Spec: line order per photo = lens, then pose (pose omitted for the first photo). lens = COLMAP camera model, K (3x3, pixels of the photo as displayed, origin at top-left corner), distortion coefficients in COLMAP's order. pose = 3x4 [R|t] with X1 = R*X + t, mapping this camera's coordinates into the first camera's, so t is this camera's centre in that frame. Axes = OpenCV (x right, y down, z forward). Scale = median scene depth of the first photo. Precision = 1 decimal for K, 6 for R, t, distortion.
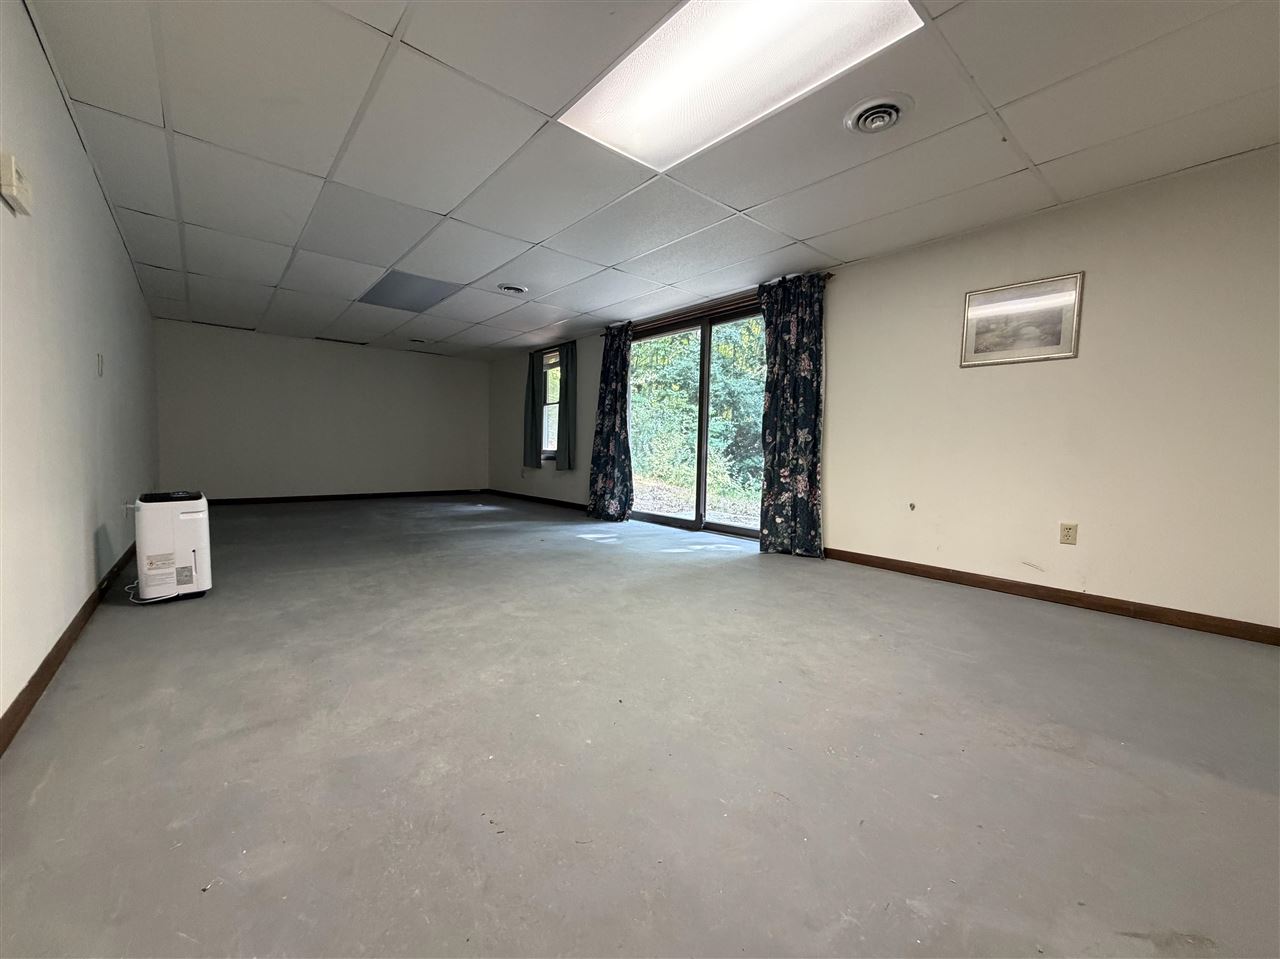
lens RADIAL K [[508.1, 0, 646.7], [0, 508.1, 469.7], [0, 0, 1]] dist [-0.001488, 0.000668]
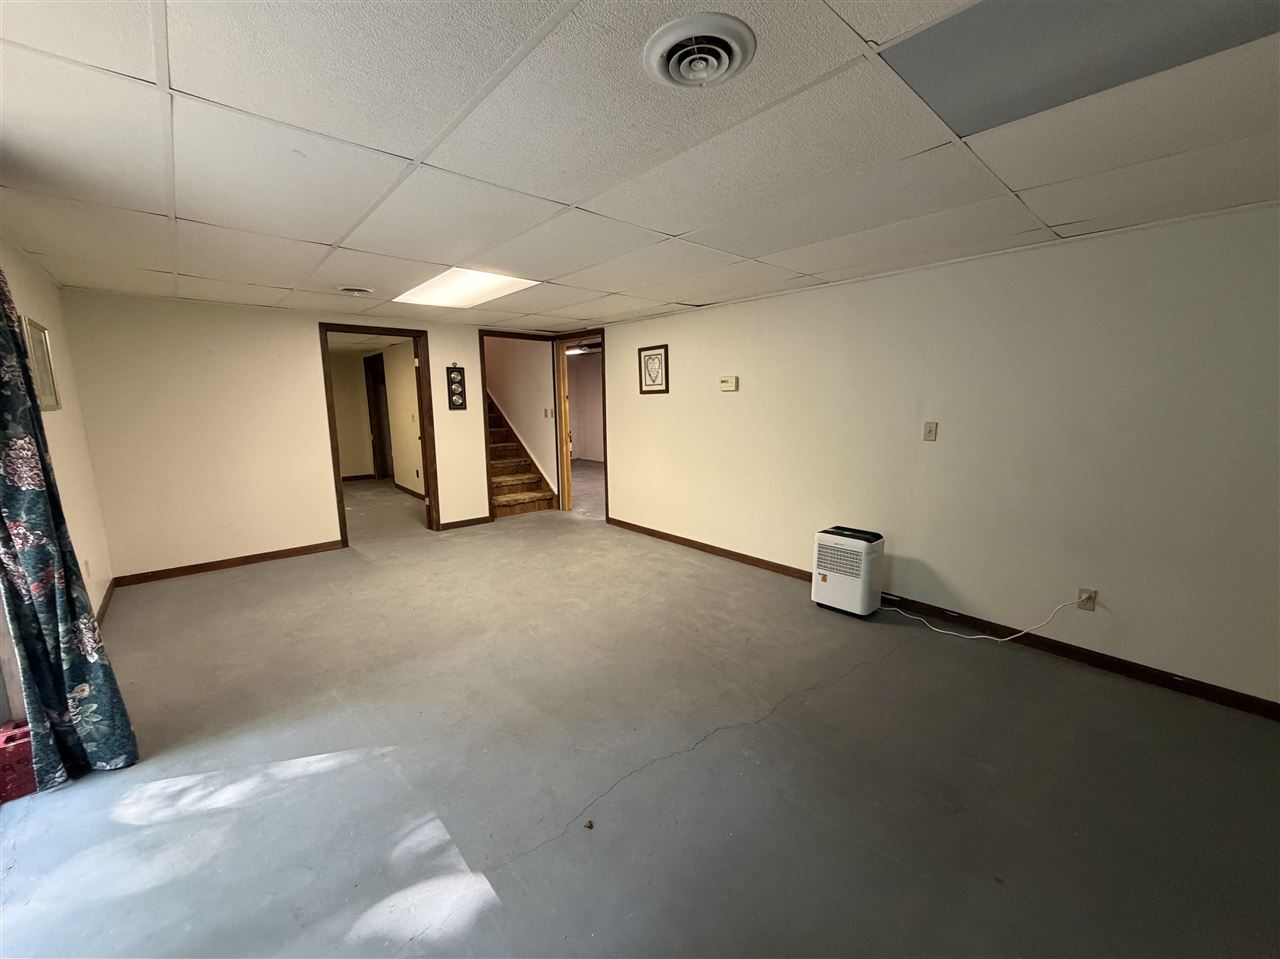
lens RADIAL K [[508.1, 0, 641.5], [0, 508.1, 483.7], [0, 0, 1]] dist [-0.001488, 0.000668]
pose [[-0.999832, -0.013312, -0.012577, -0.459833], [-0.015590, 0.979042, 0.203060, -0.373917], [0.009610, 0.203222, -0.979085, 2.586754]]
